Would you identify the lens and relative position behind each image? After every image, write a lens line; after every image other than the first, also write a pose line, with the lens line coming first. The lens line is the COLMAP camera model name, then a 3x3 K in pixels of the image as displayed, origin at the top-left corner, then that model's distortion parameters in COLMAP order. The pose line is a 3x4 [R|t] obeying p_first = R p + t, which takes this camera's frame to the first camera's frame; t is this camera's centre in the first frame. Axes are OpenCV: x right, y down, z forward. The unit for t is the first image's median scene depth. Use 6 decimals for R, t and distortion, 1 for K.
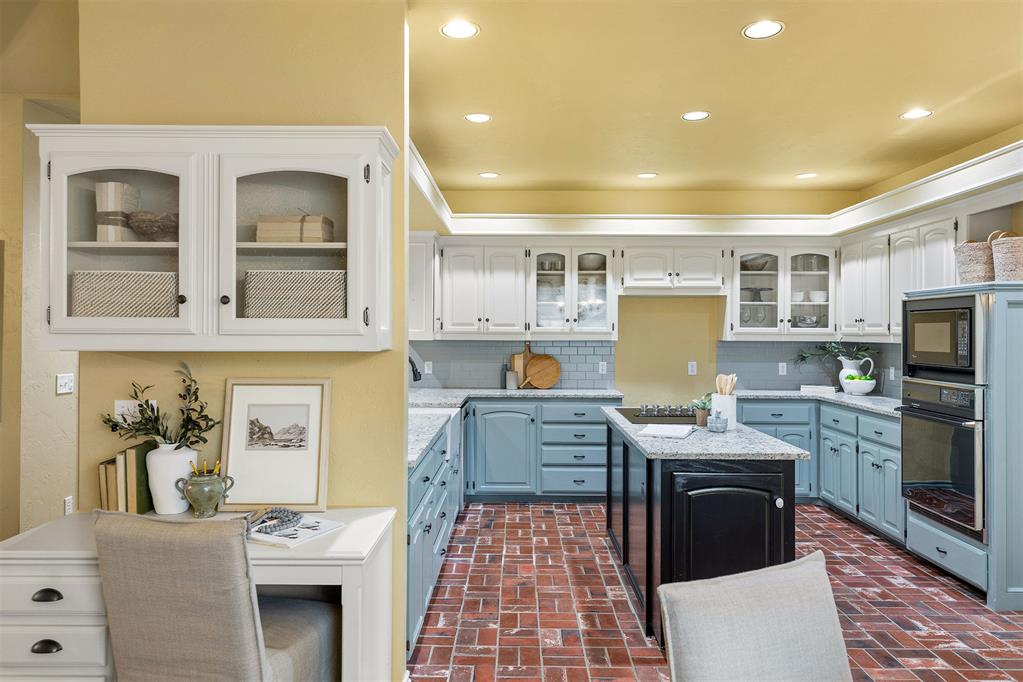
lens RADIAL K [[723.8, 0, 510.8], [0, 723.8, 335.3], [0, 0, 1]] dist [0.007126, 0.006813]
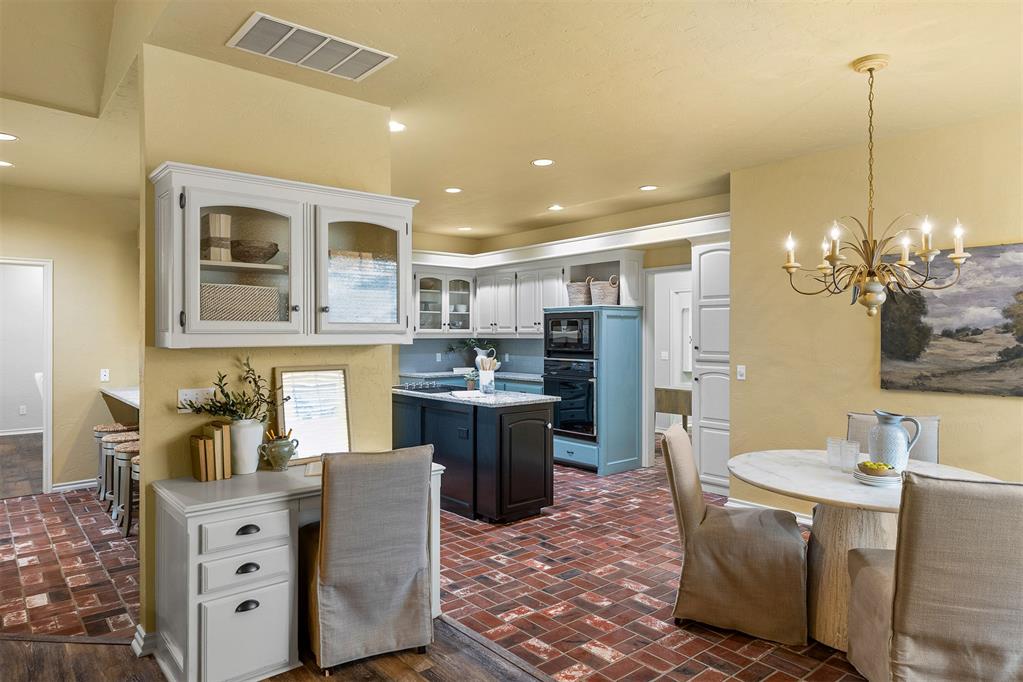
lens RADIAL K [[637.1, 0, 514.2], [0, 637.1, 338.2], [0, 0, 1]] dist [-0.004422, -0.000186]
pose [[0.755844, -0.009794, 0.654679, -0.505761], [0.007333, 0.999952, 0.006493, 0.001134], [-0.654711, -0.000107, 0.755879, -0.098415]]
